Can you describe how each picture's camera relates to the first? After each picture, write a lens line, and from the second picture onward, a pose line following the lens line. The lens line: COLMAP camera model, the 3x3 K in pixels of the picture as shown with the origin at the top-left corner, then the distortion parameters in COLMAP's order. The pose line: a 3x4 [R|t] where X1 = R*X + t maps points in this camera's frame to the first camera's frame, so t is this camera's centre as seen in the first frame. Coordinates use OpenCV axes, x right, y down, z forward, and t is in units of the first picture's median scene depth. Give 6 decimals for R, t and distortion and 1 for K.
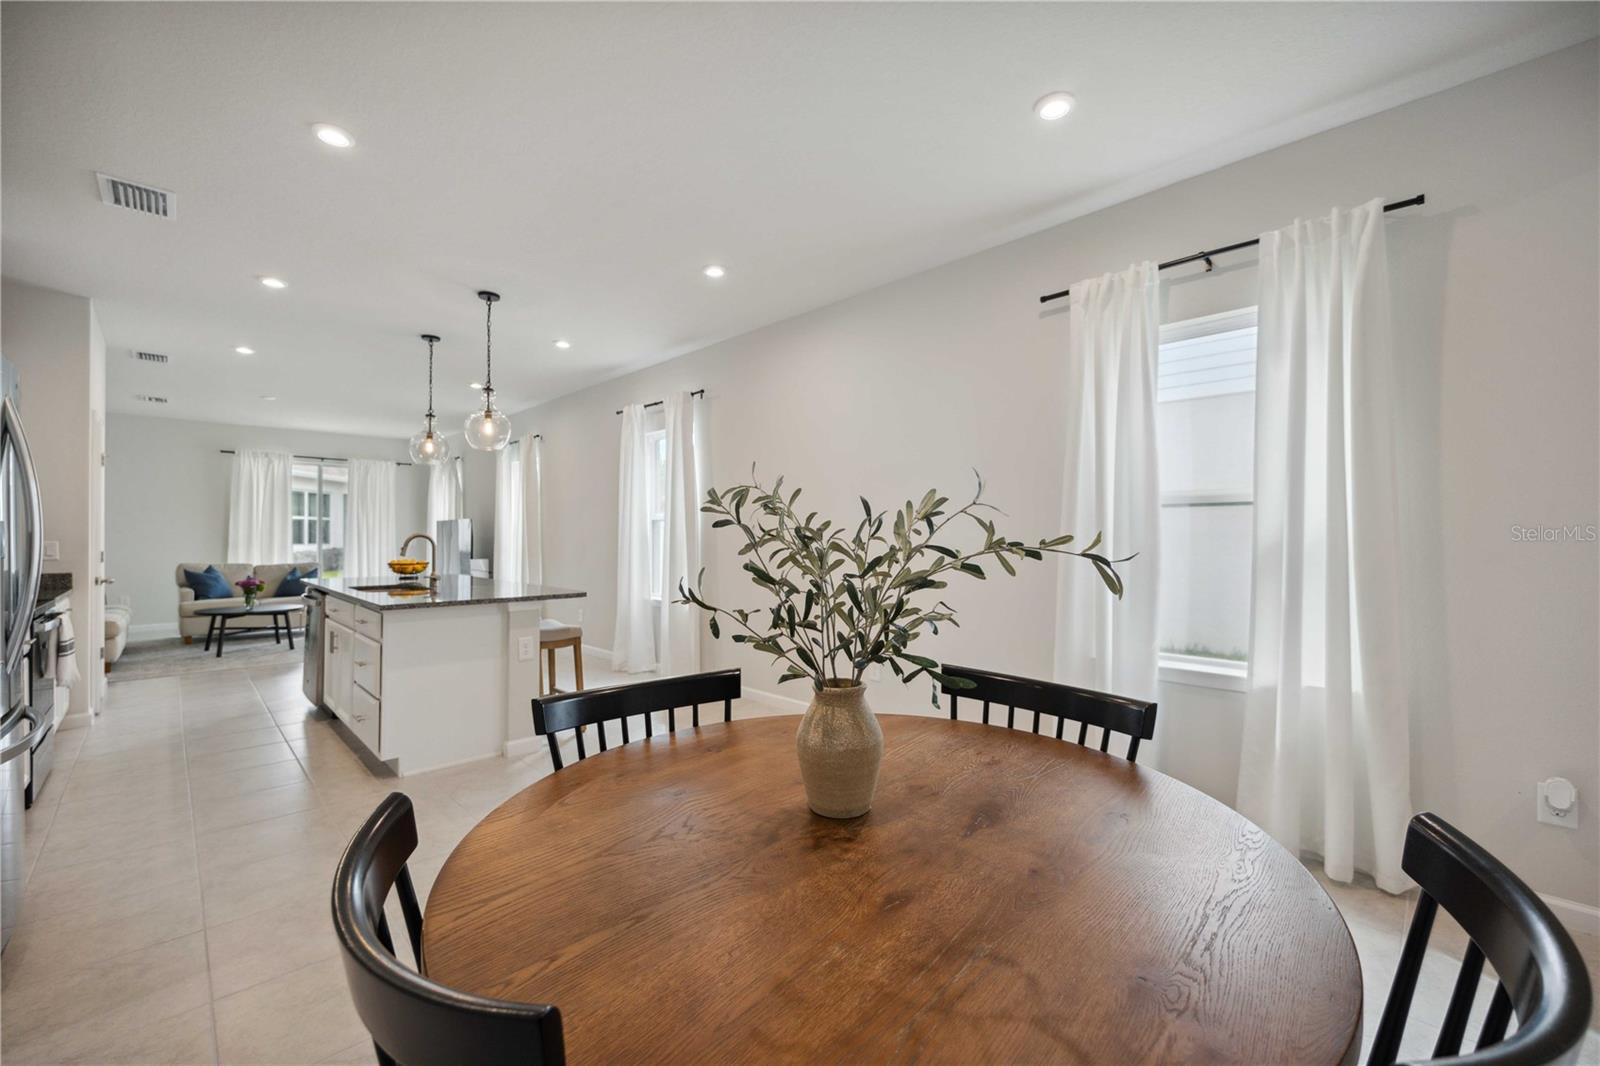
lens RADIAL K [[643.9, 0, 798.5], [0, 643.9, 537.1], [0, 0, 1]] dist [-0.001614, 0.000239]
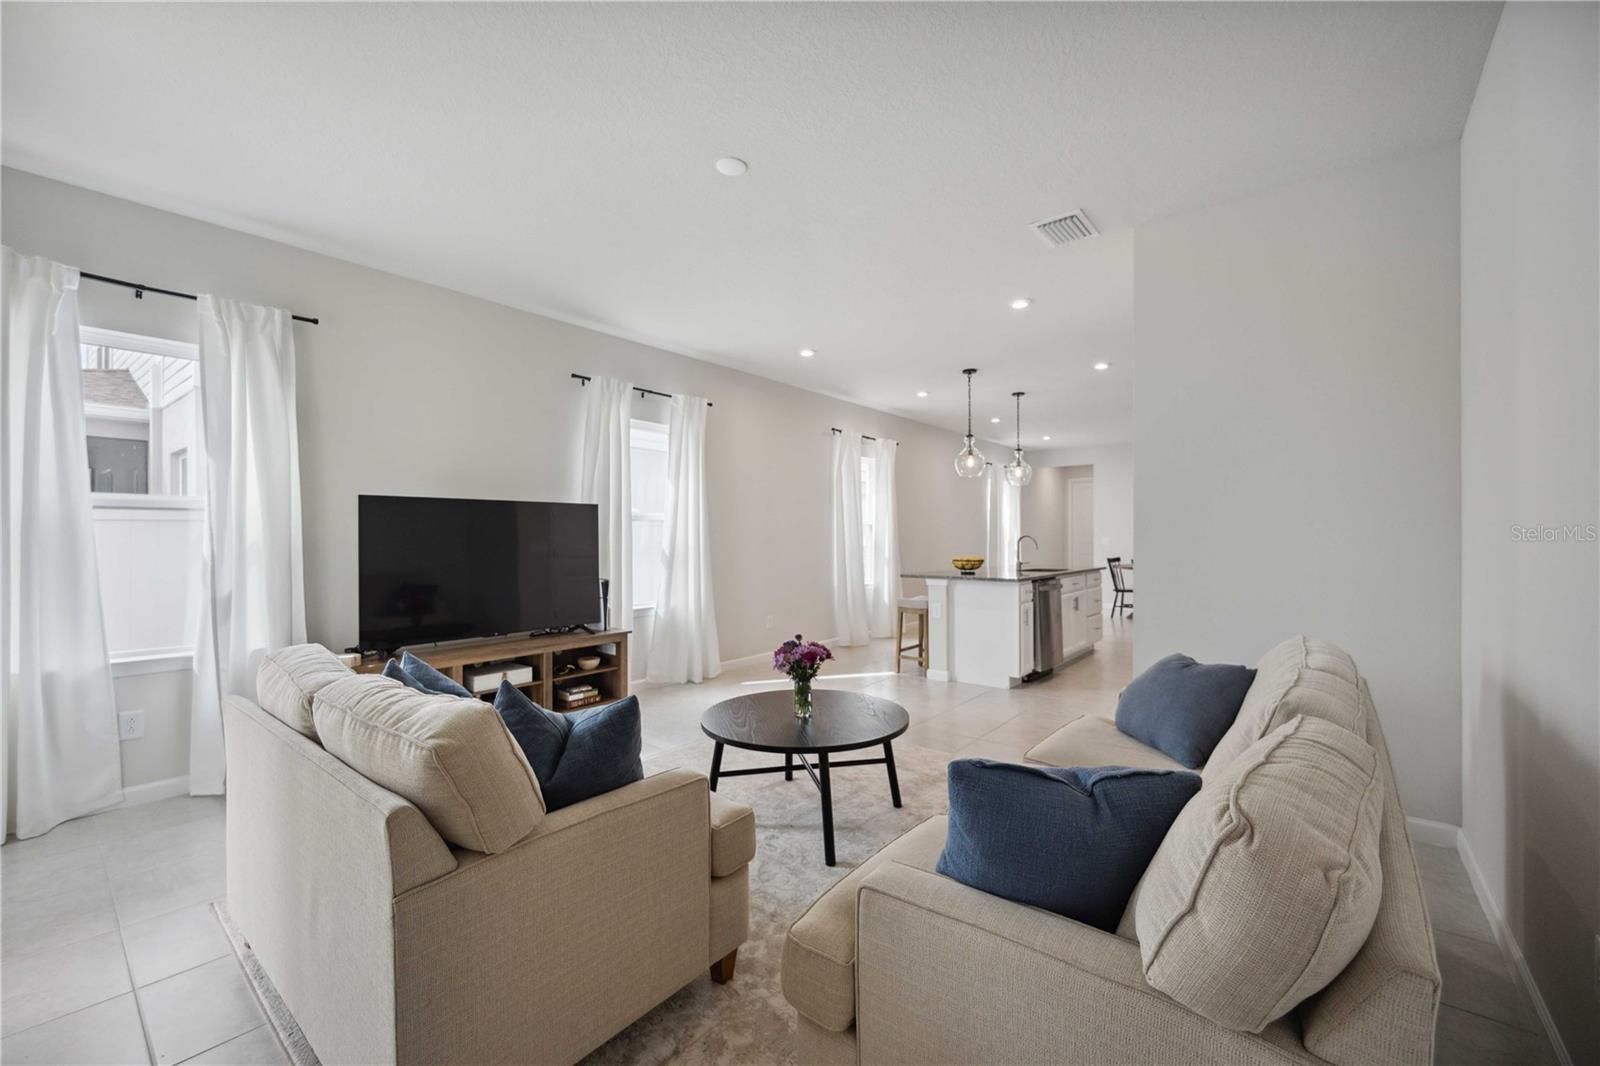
lens RADIAL K [[643.9, 0, 798.5], [0, 643.9, 537.1], [0, 0, 1]] dist [-0.001614, 0.000239]
pose [[-0.109081, -0.001837, 0.994031, -1.736266], [0.002015, 0.999996, 0.002069, -0.001330], [-0.994031, 0.002229, -0.109076, 1.449797]]
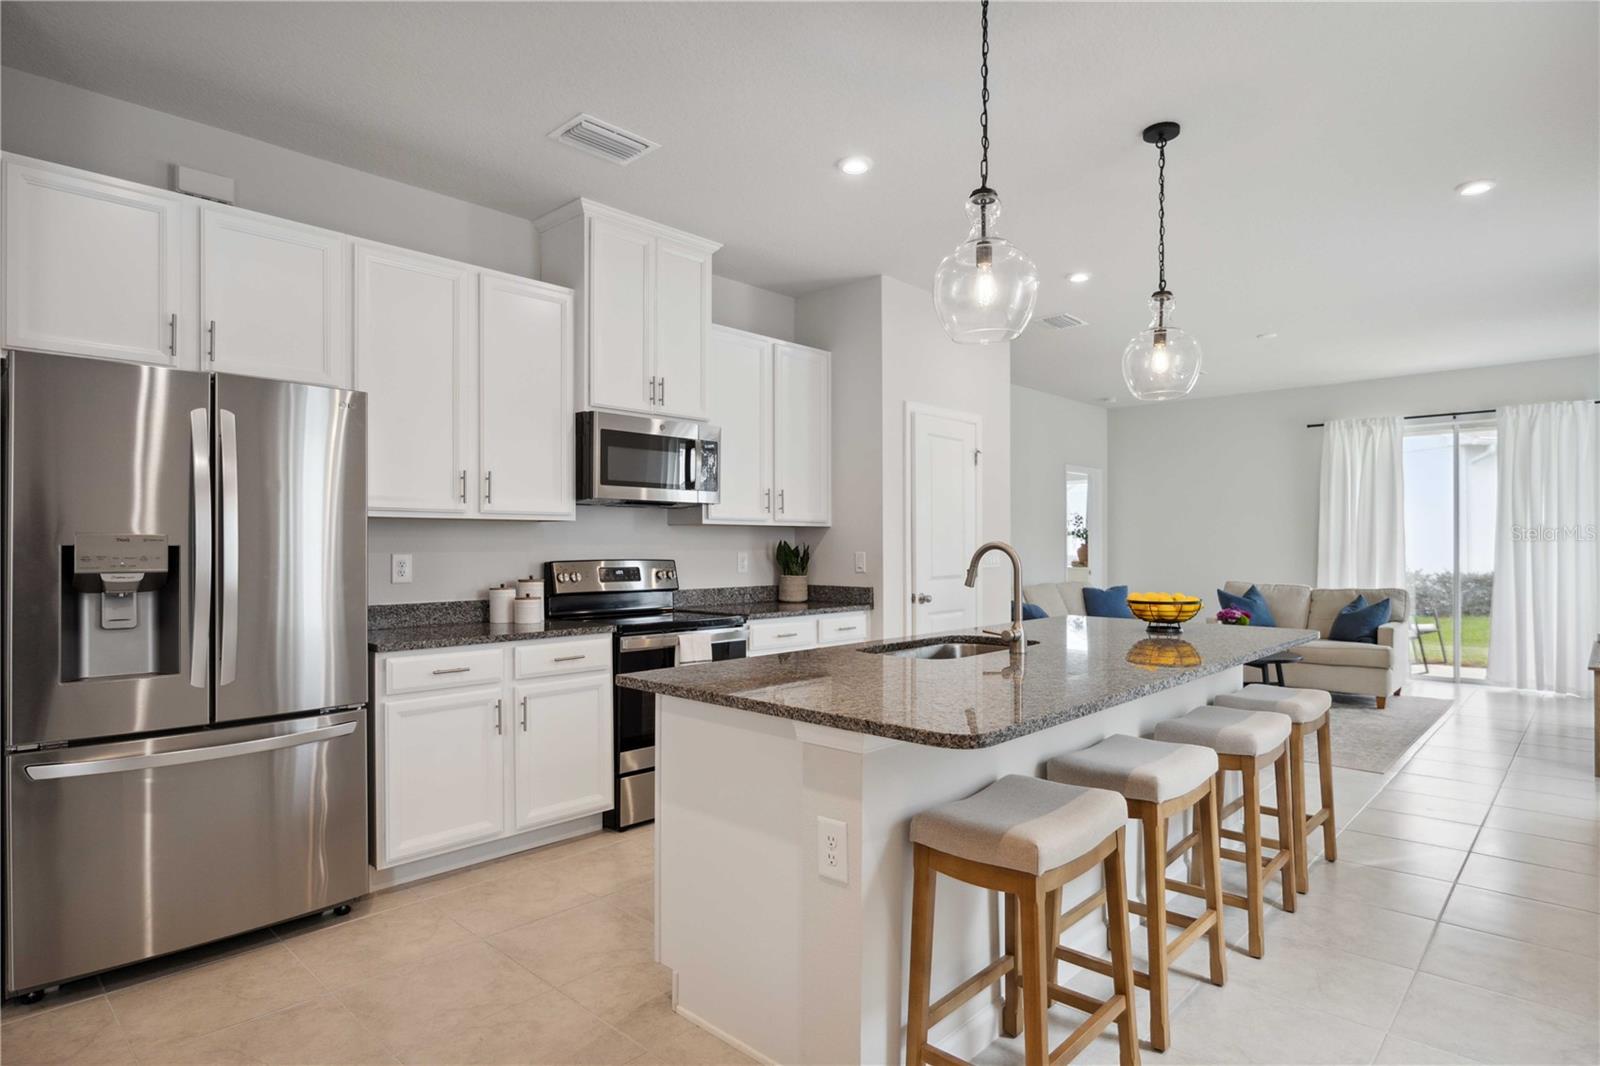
lens RADIAL K [[863.3, 0, 807.3], [0, 863.3, 542.9], [0, 0, 1]] dist [-0.002065, -0.002050]
pose [[0.044277, -0.003366, -0.999014, 0.055939], [-0.000089, 0.999994, -0.003373, -0.001435], [0.999019, 0.000238, 0.044276, 0.708405]]
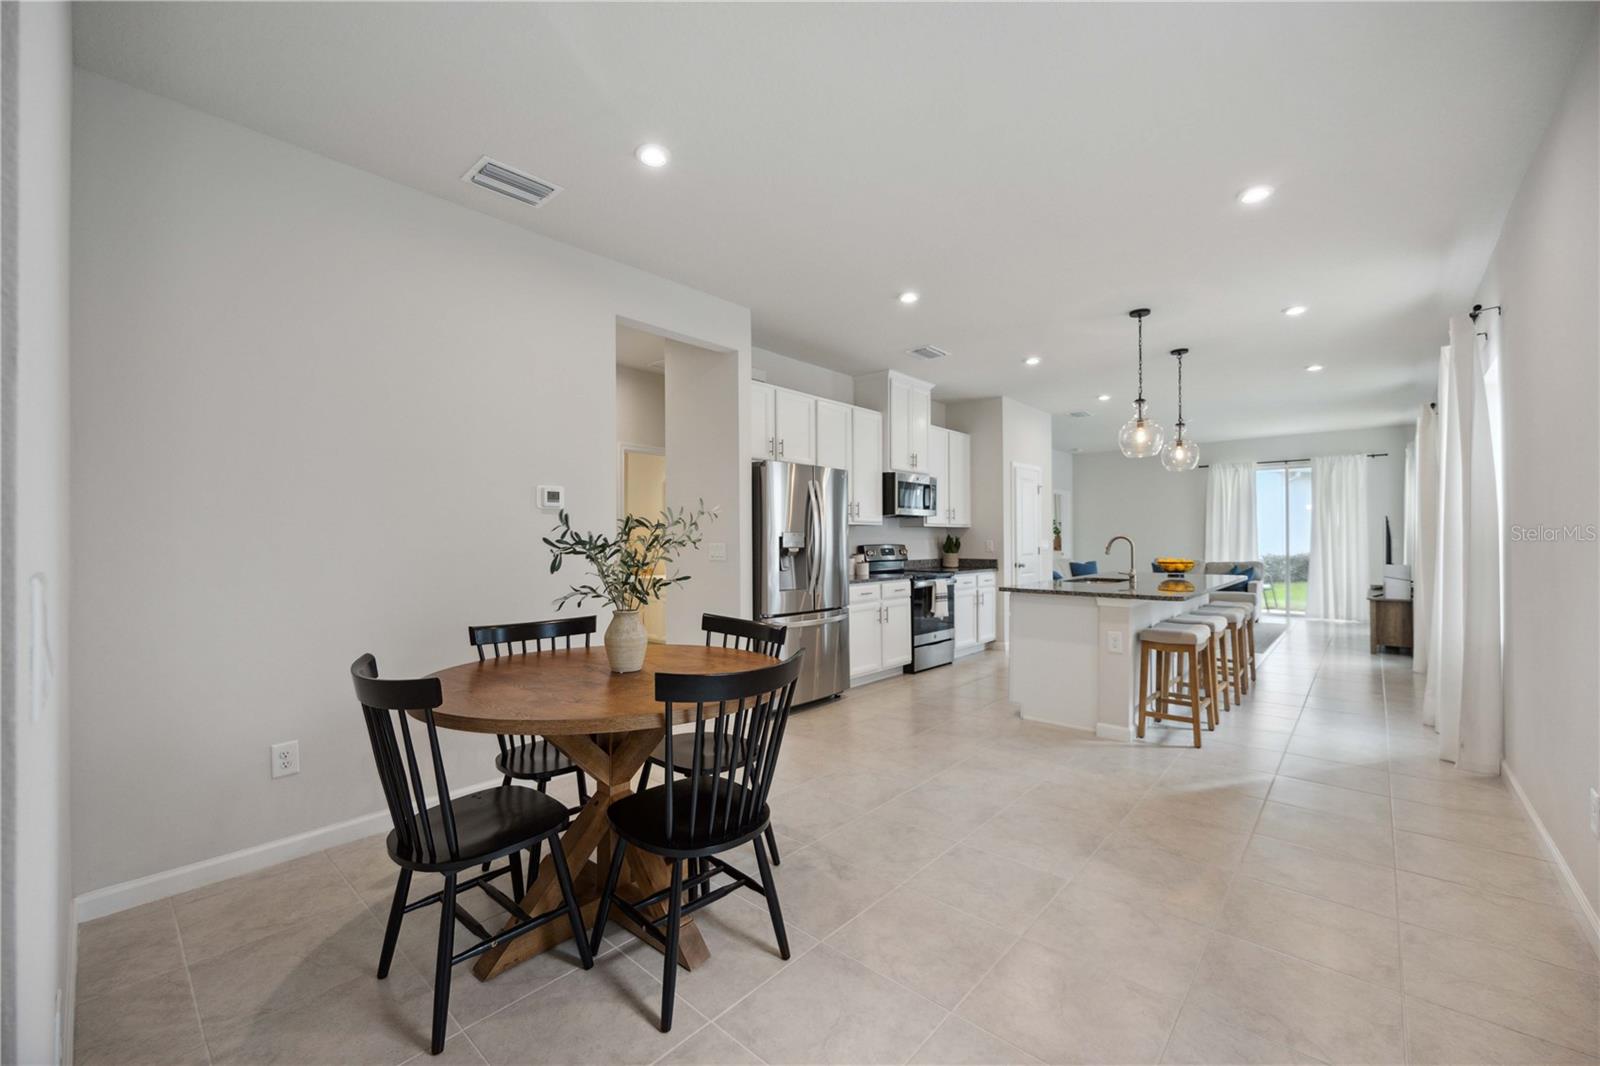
lens RADIAL K [[641.8, 0, 800.0], [0, 641.8, 533.0], [0, 0, 1]] dist [0.000533, 0.000052]
pose [[0.067077, -0.008279, -0.997713, 0.448936], [0.001149, 0.999966, -0.008220, -0.000011], [0.997747, -0.000595, 0.067085, 0.296664]]
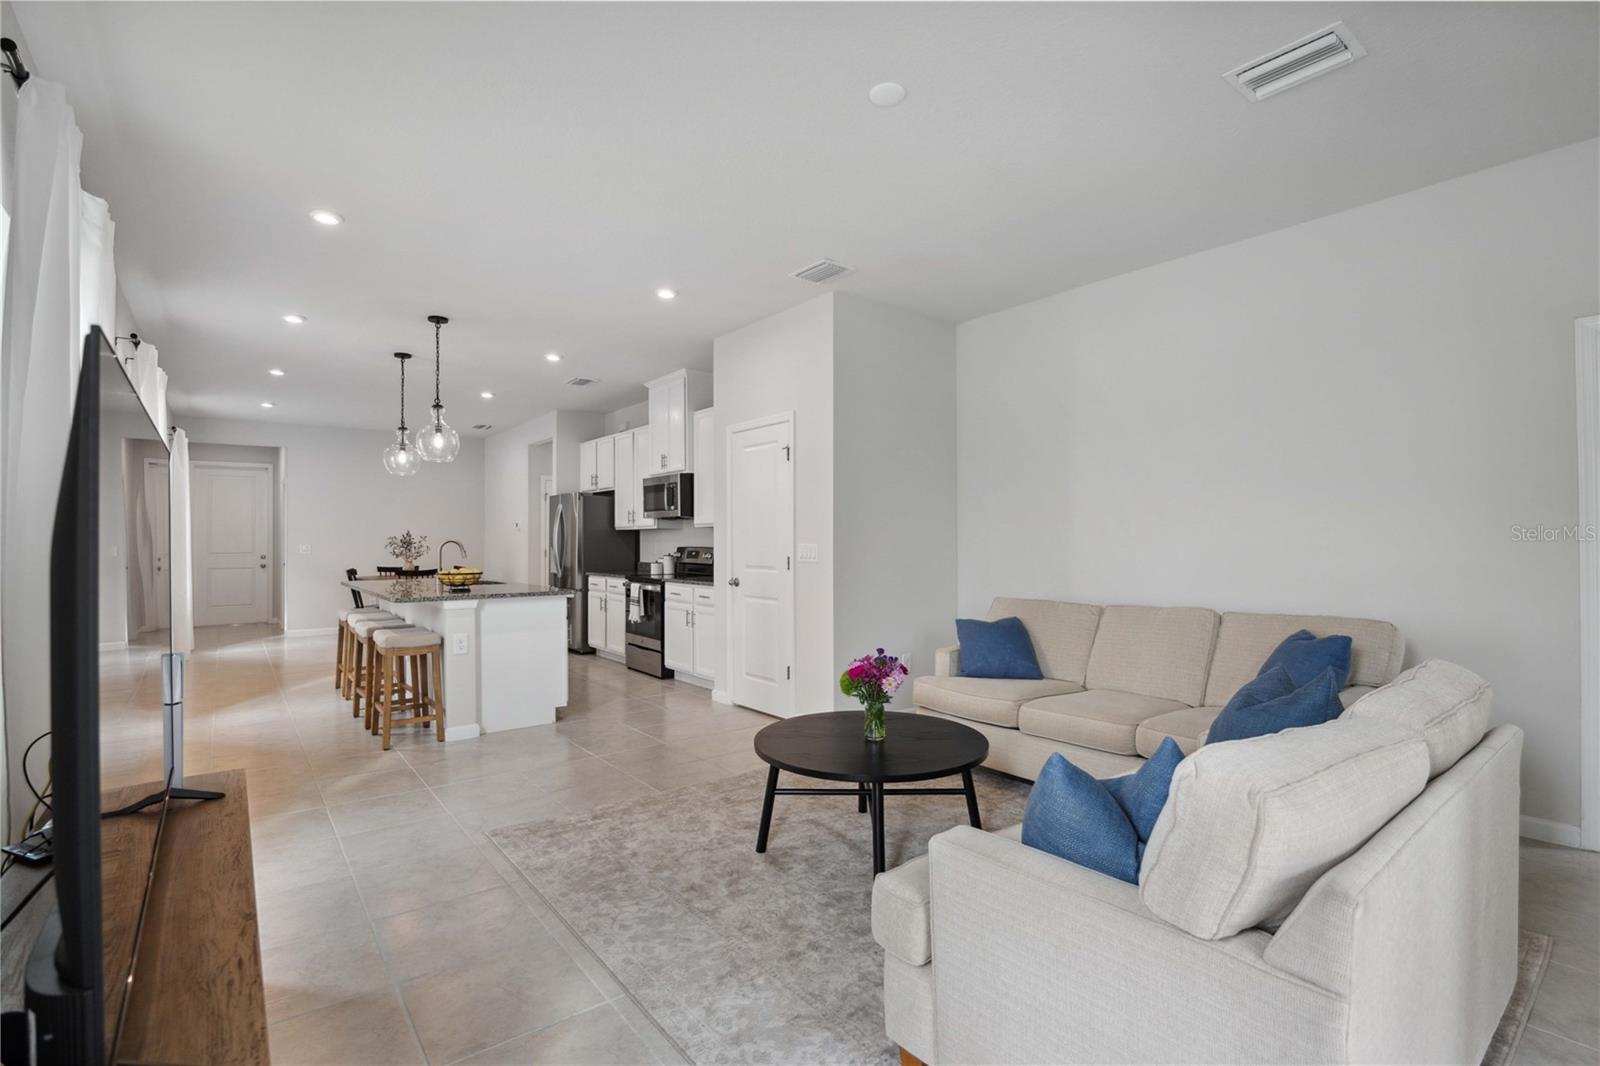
lens RADIAL K [[740.0, 0, 804.4], [0, 740.0, 533.9], [0, 0, 1]] dist [-0.020202, 0.000988]
pose [[-0.994866, 0.004297, 0.101113, -1.181566], [0.003534, 0.999964, -0.007720, -0.001057], [-0.101143, -0.007323, -0.994845, 1.963628]]
